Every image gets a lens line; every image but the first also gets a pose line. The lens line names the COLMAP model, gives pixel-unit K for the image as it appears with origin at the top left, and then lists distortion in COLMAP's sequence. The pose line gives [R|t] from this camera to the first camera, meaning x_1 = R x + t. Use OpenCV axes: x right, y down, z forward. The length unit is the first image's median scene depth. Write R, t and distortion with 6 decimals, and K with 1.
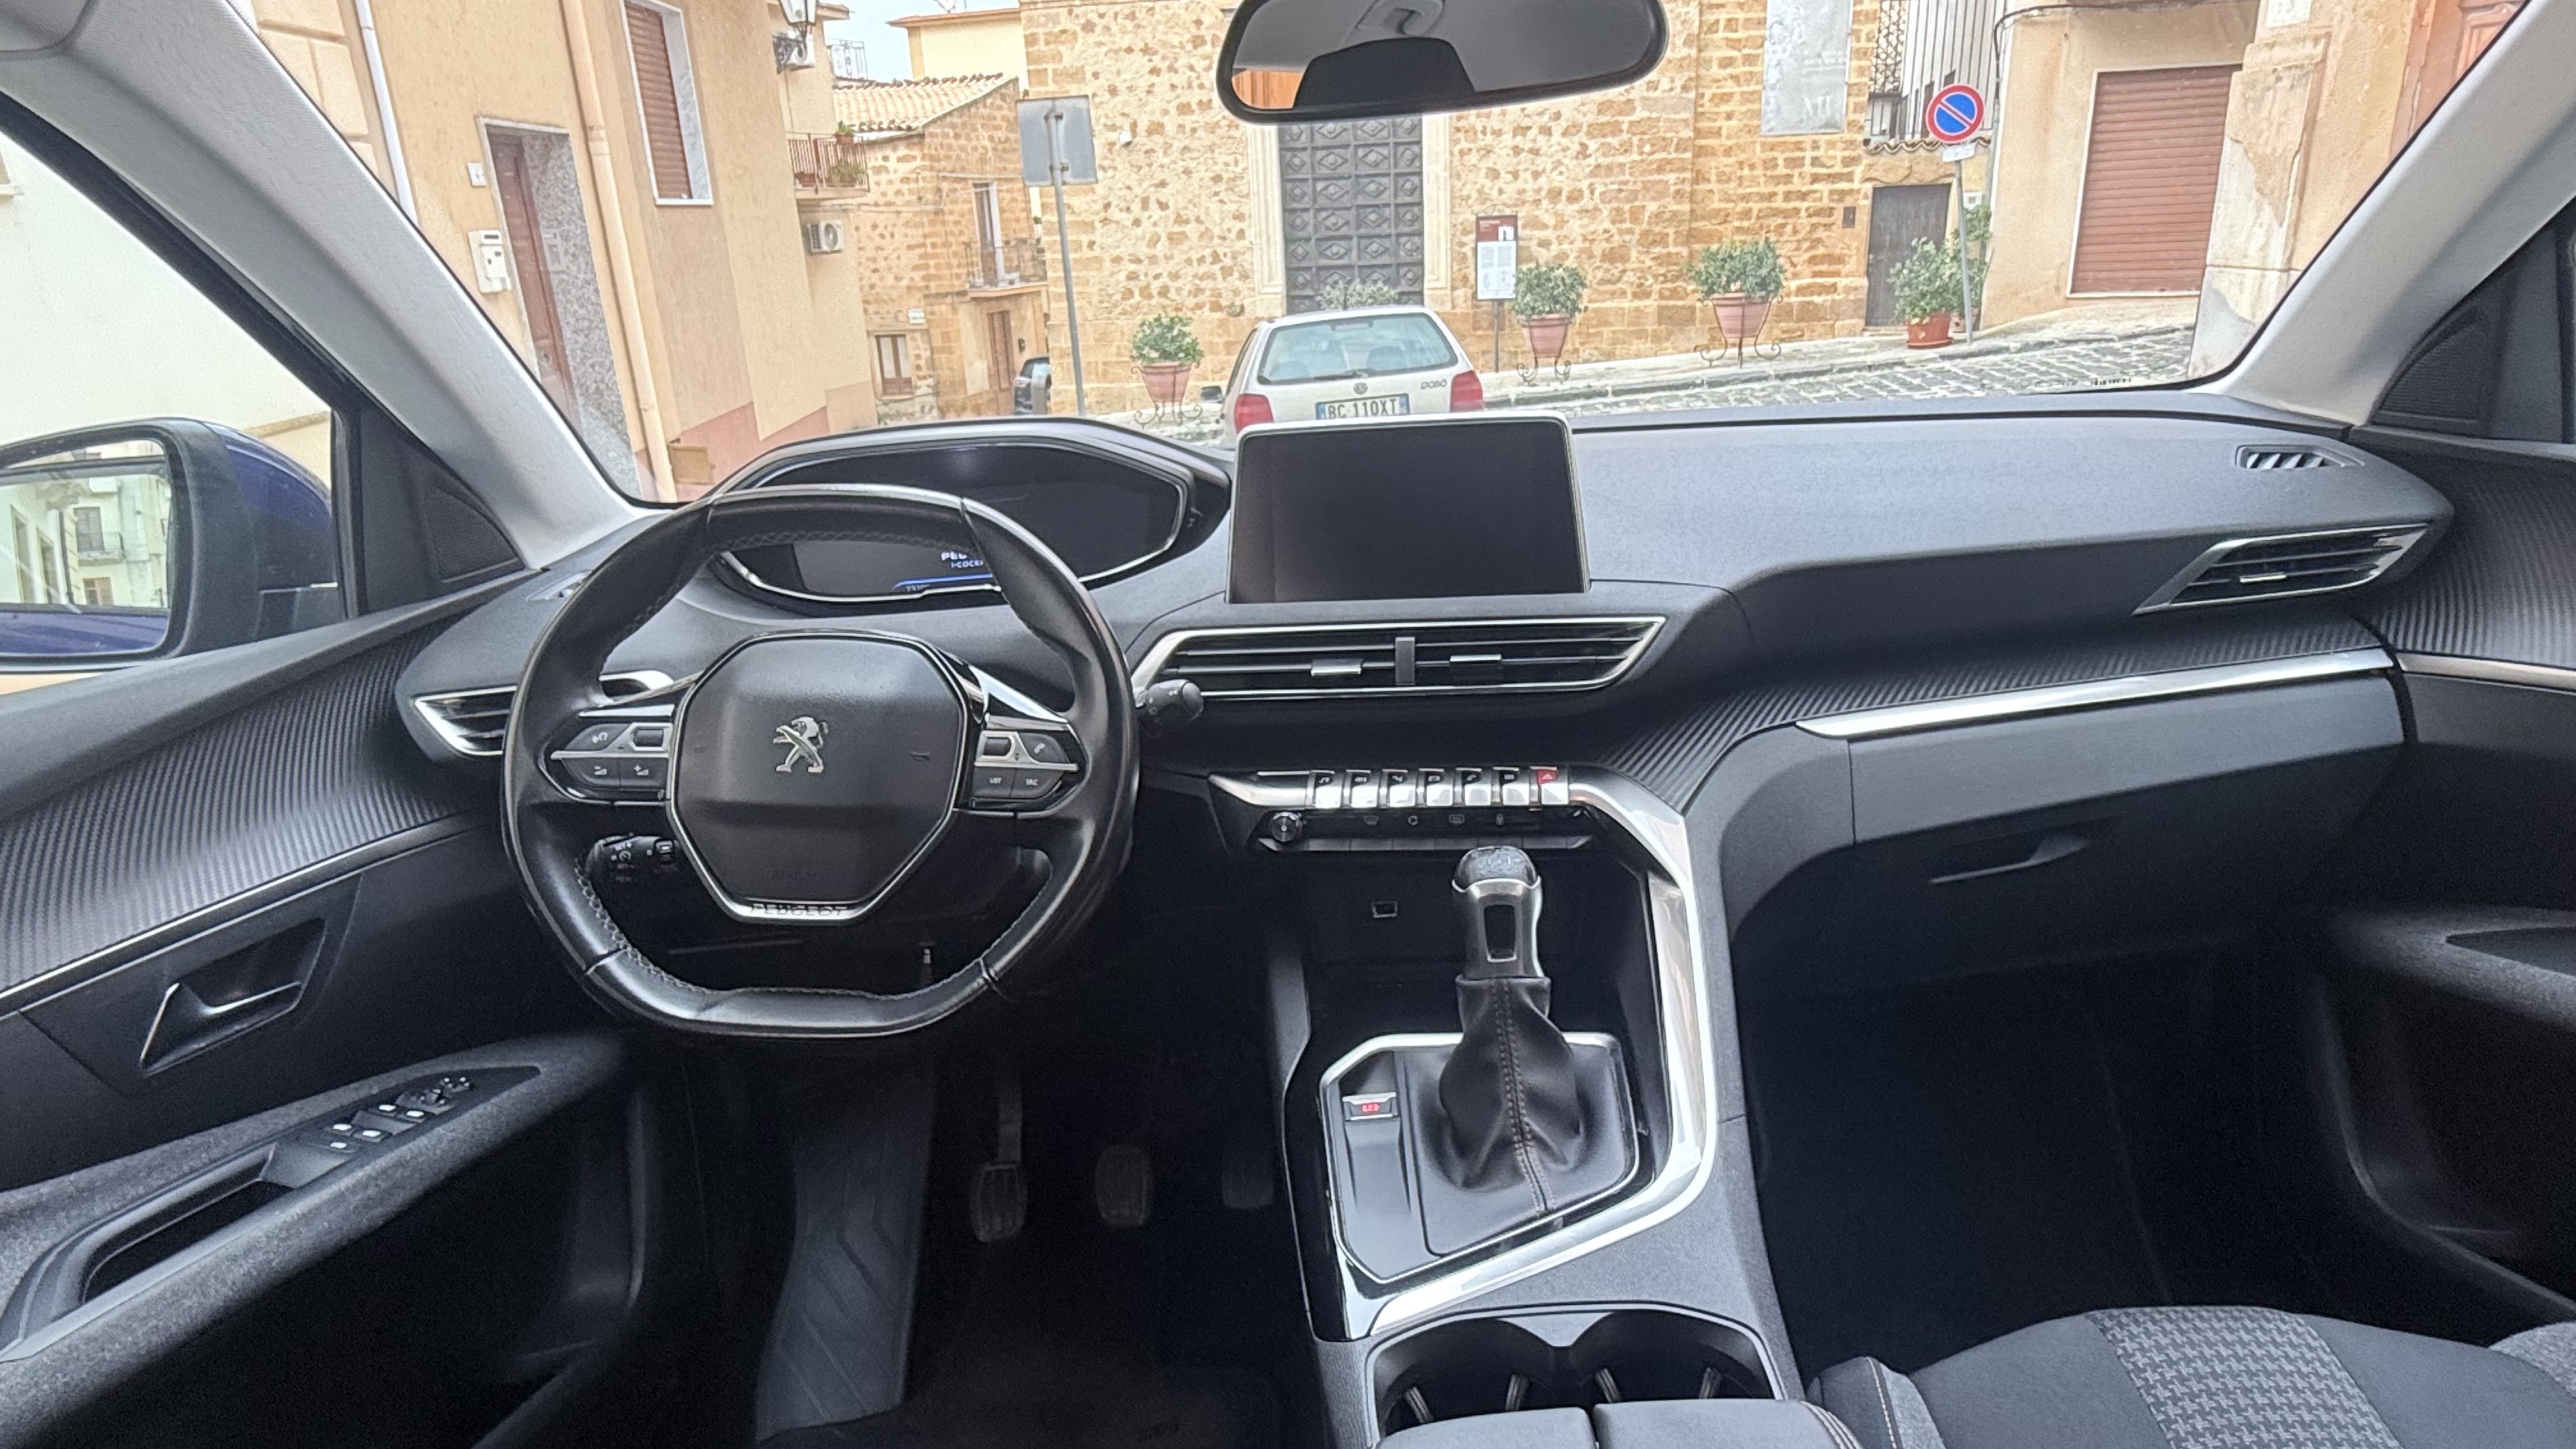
lens RADIAL K [[1472.7, 0, 1297.8], [0, 1472.7, 745.0], [0, 0, 1]] dist [-0.001031, 0.000606]
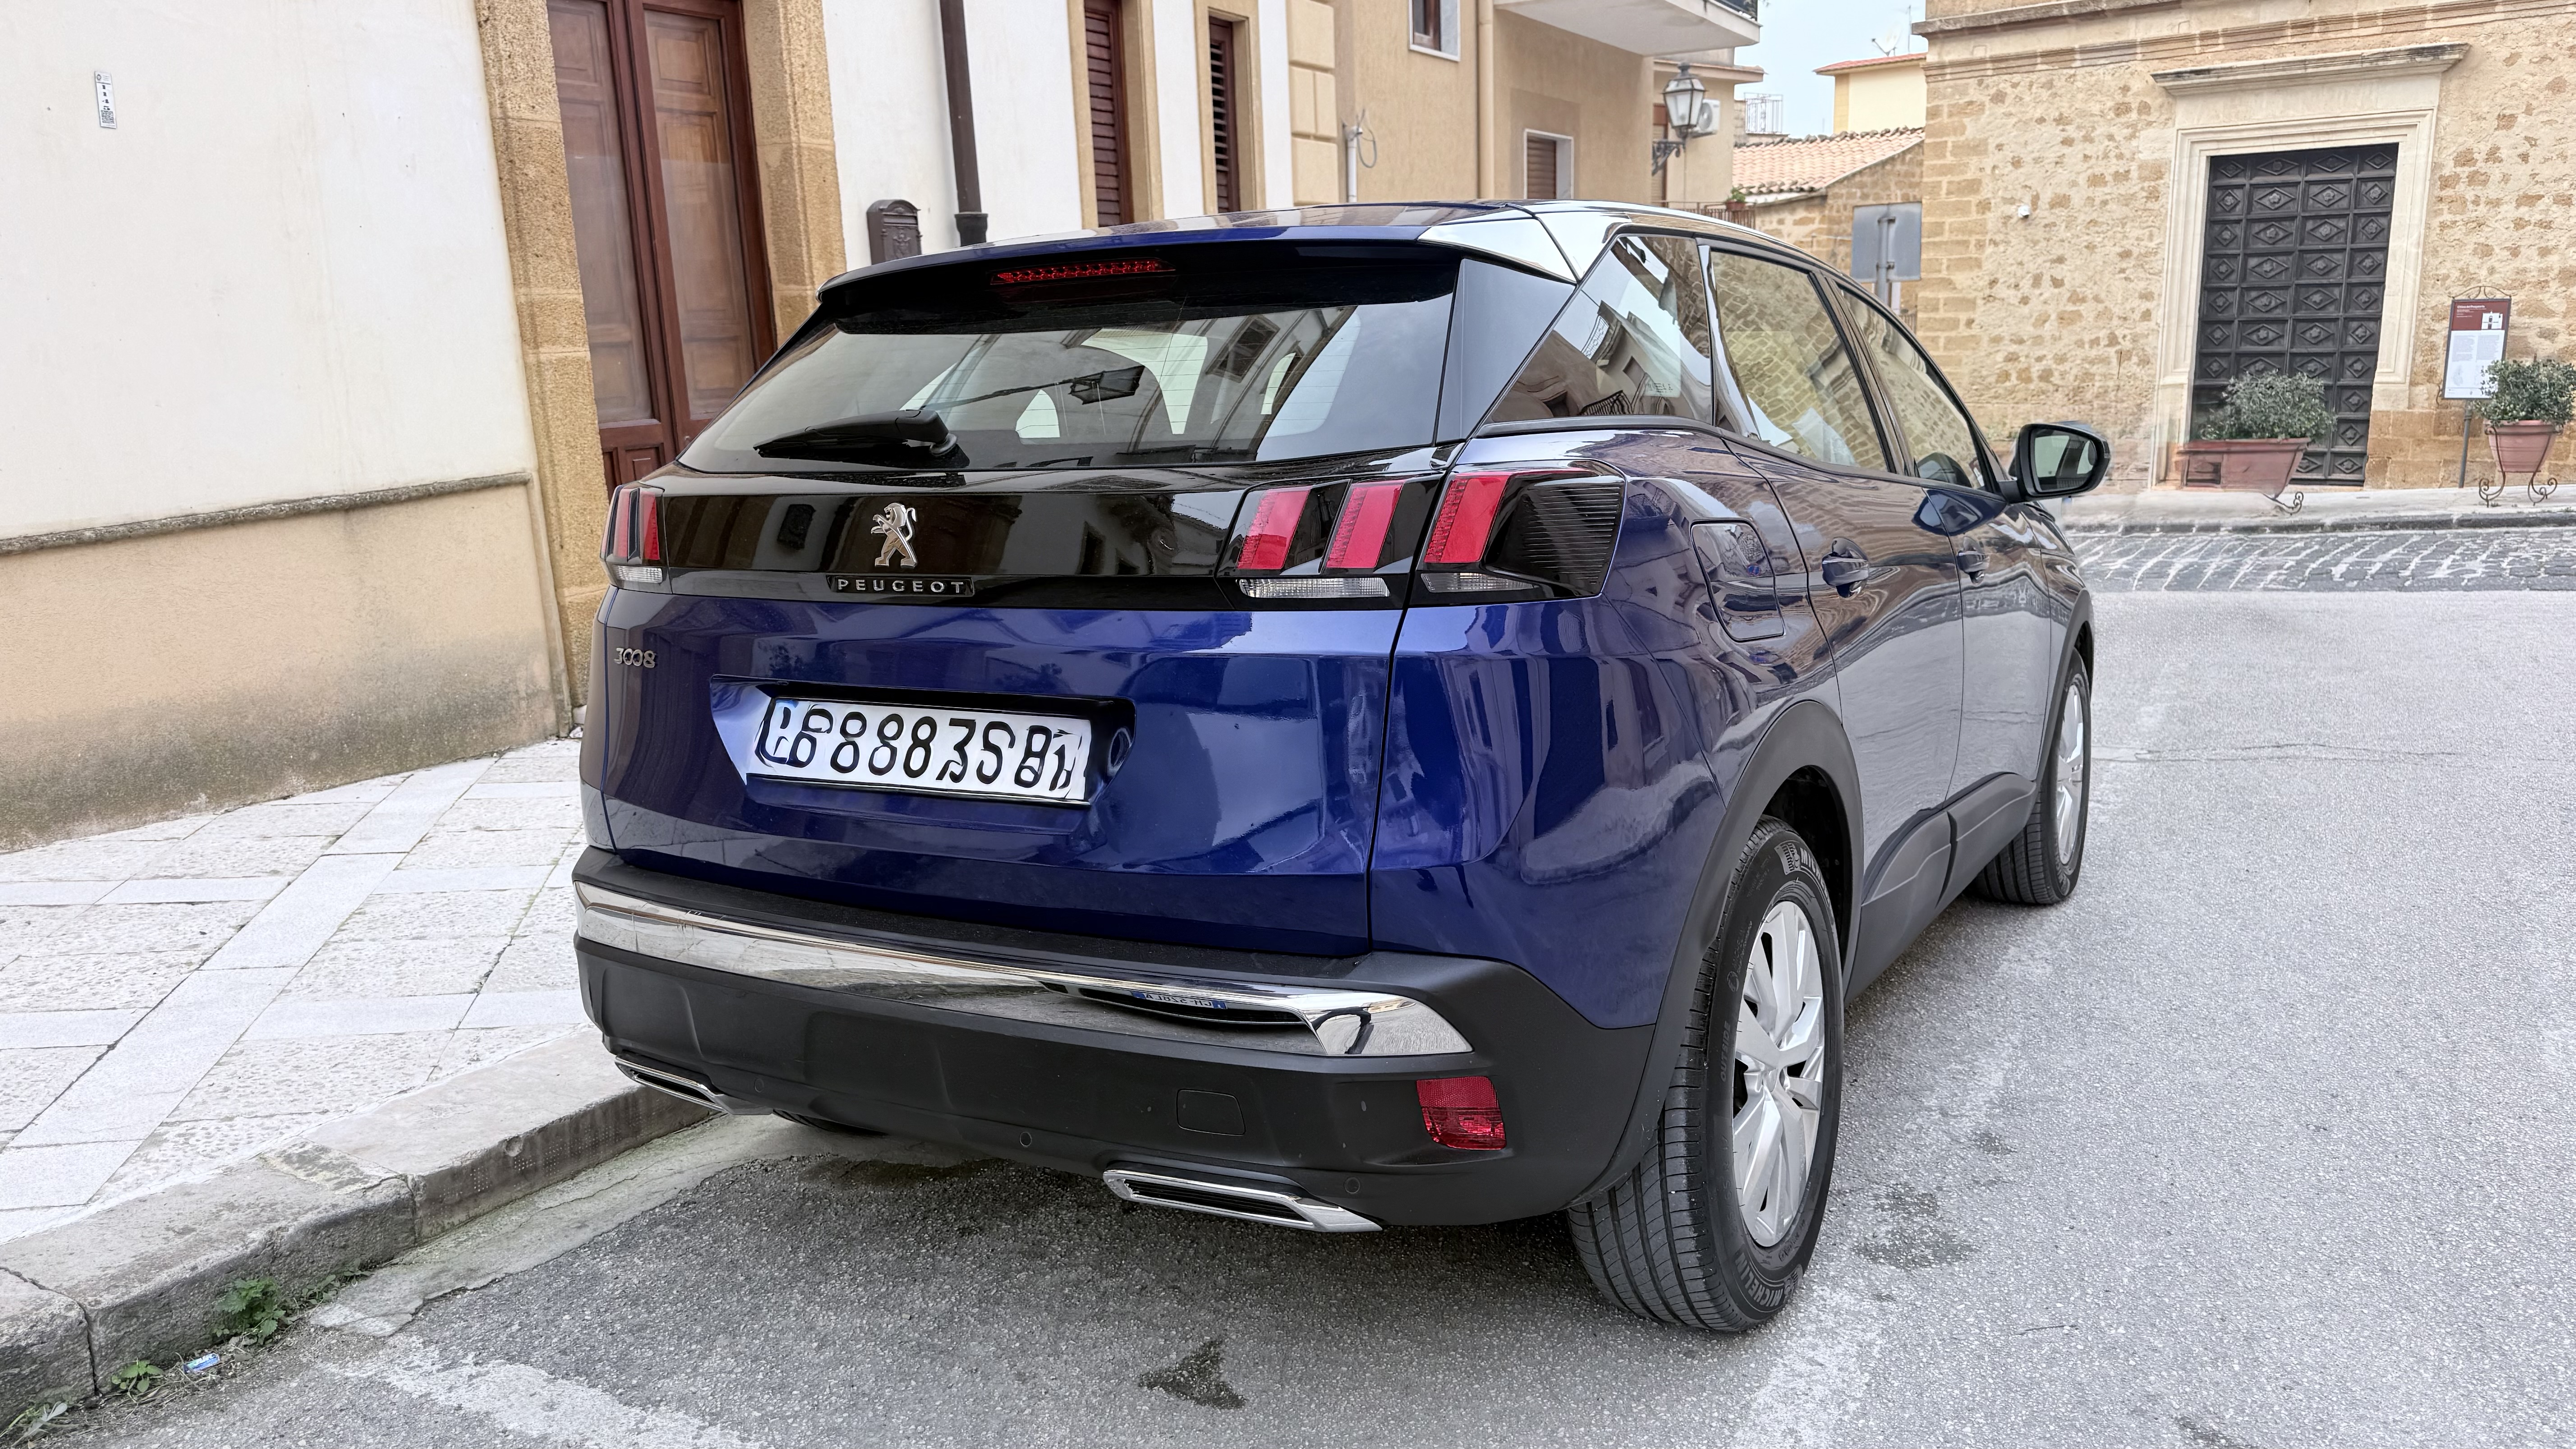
lens RADIAL K [[1816.5, 0, 1293.6], [0, 1816.5, 723.1], [0, 0, 1]] dist [0.043398, -0.048000]
pose [[0.865352, 0.126638, -0.484902, 0.092222], [-0.173298, 0.983473, -0.052420, 0.046272], [0.470250, 0.129394, 0.872996, -0.191829]]
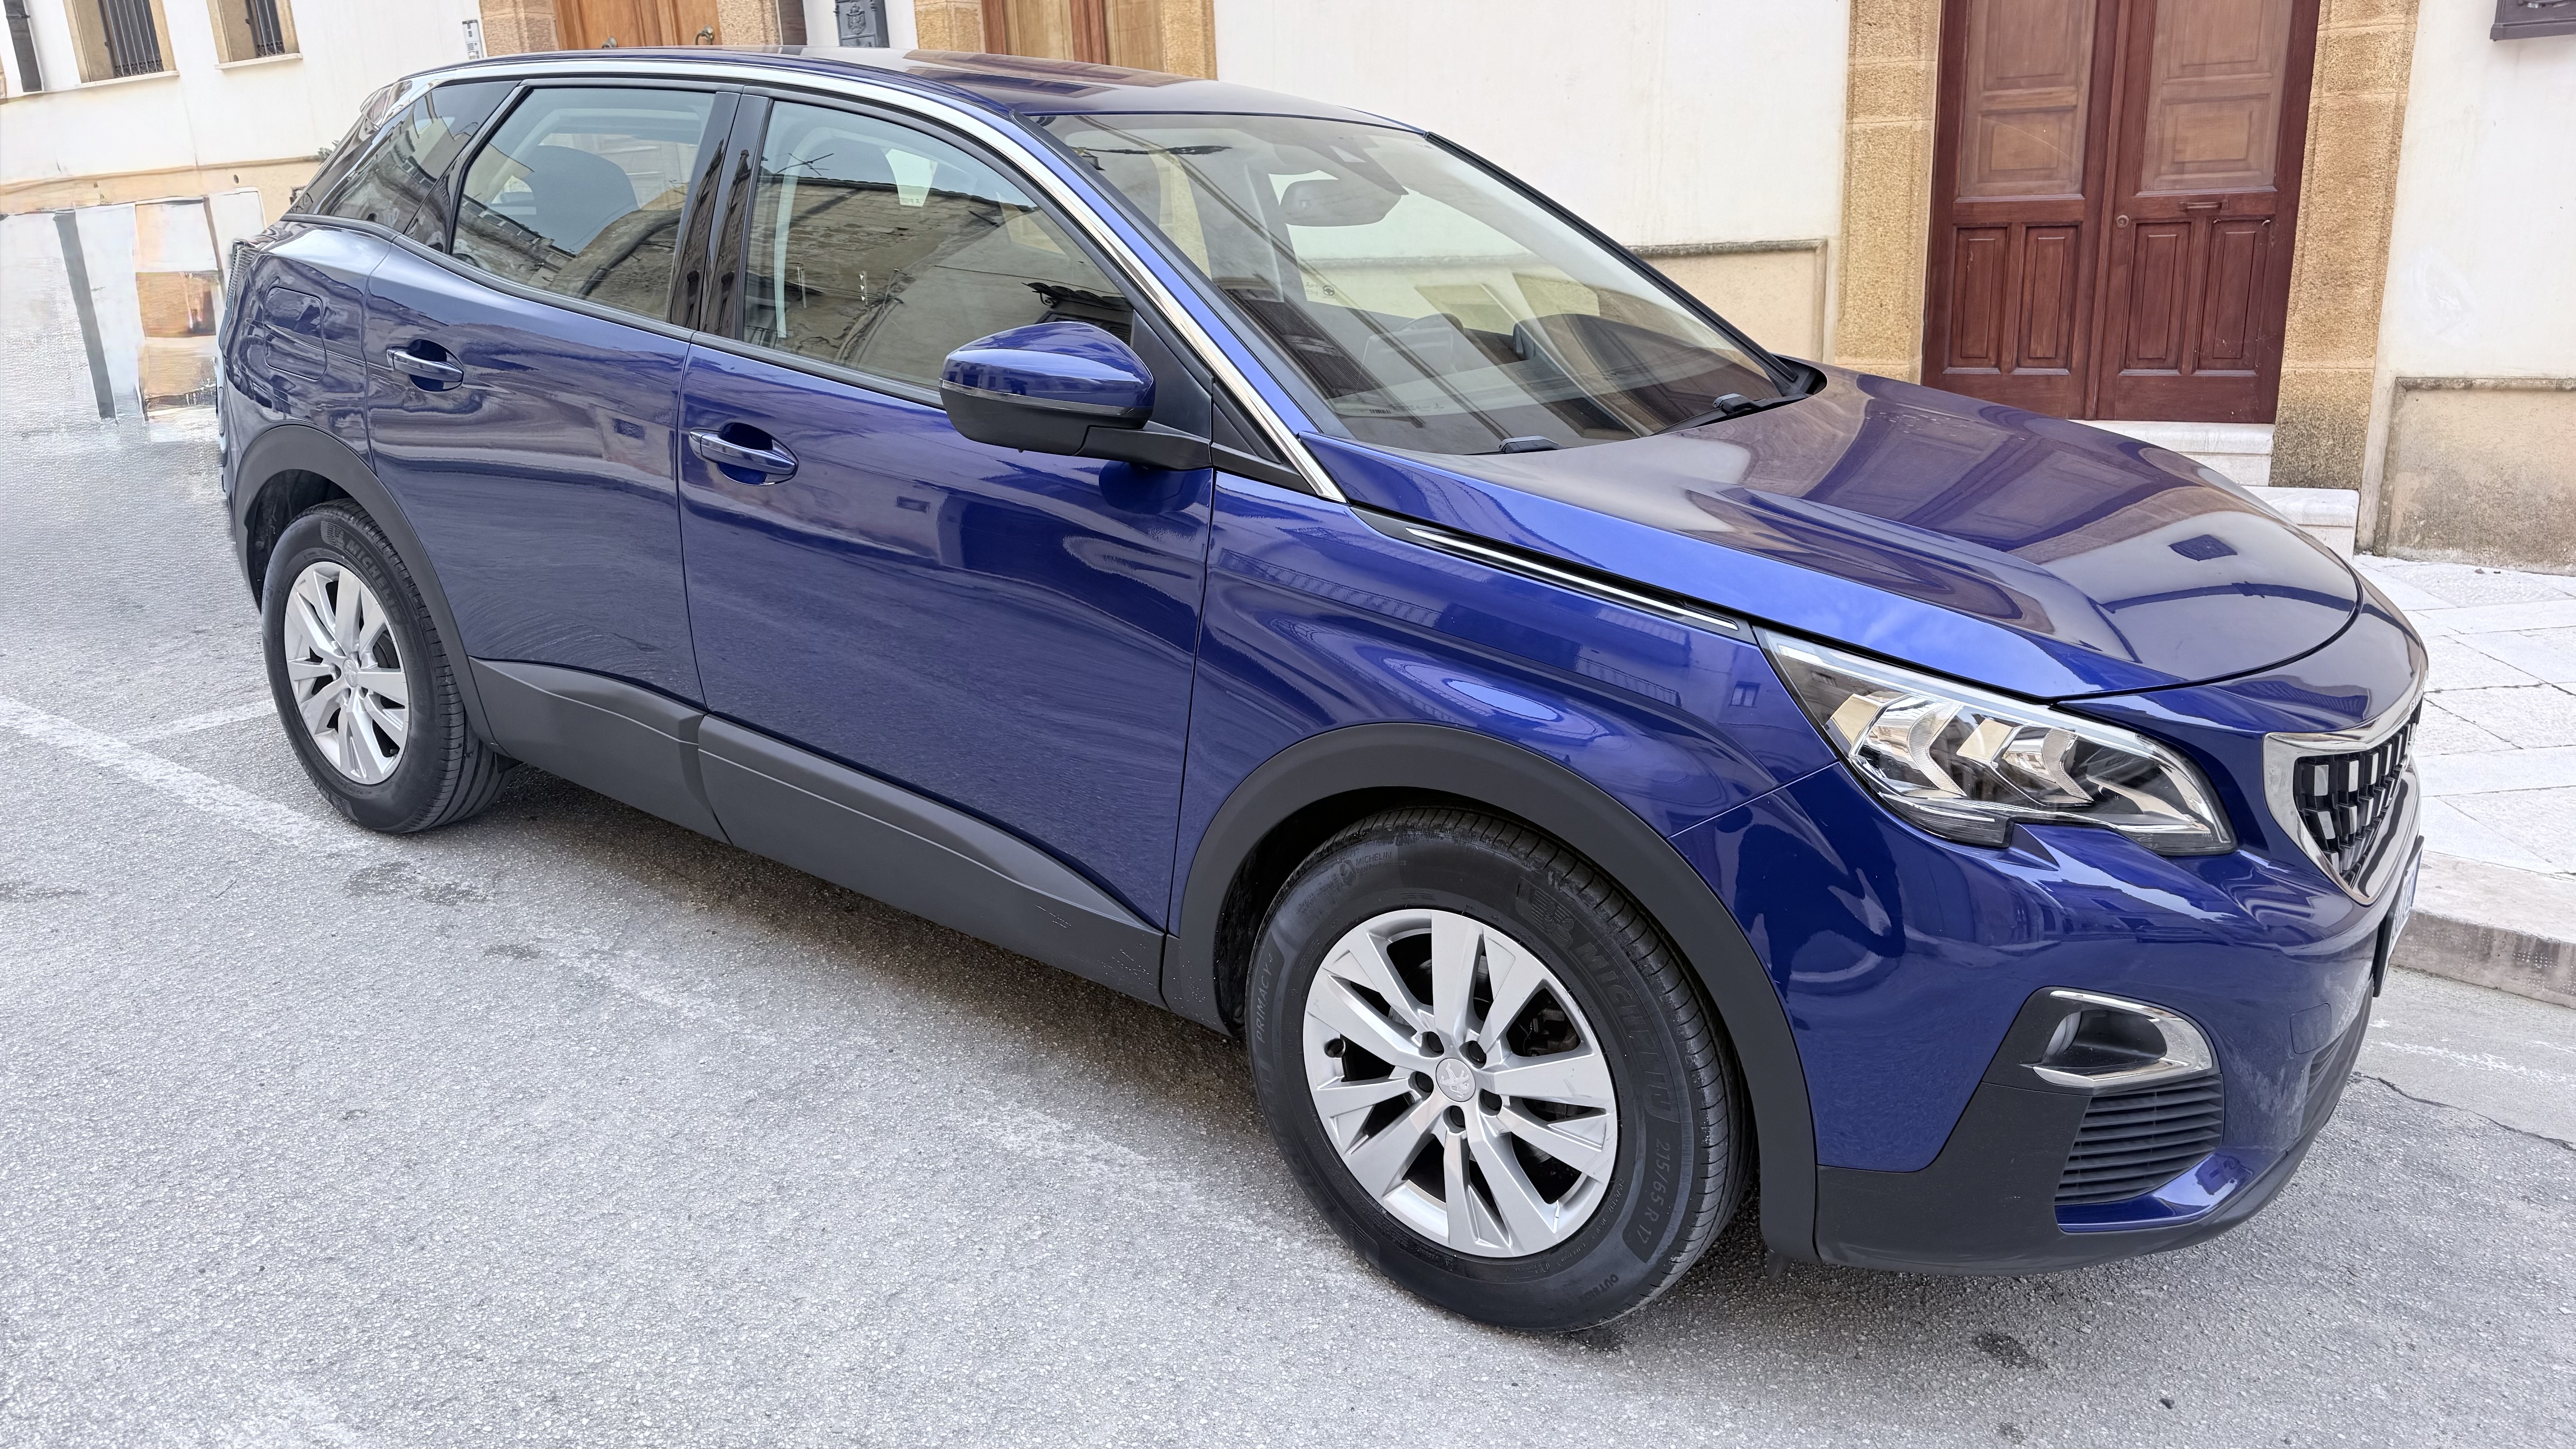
lens RADIAL K [[1816.5, 0, 1296.6], [0, 1816.5, 730.9], [0, 0, 1]] dist [0.043398, -0.048000]
pose [[-0.571765, 0.305001, -0.761616, 0.162503], [-0.212632, 0.841516, 0.496626, -0.067920], [0.792384, 0.445898, -0.416297, 0.142121]]
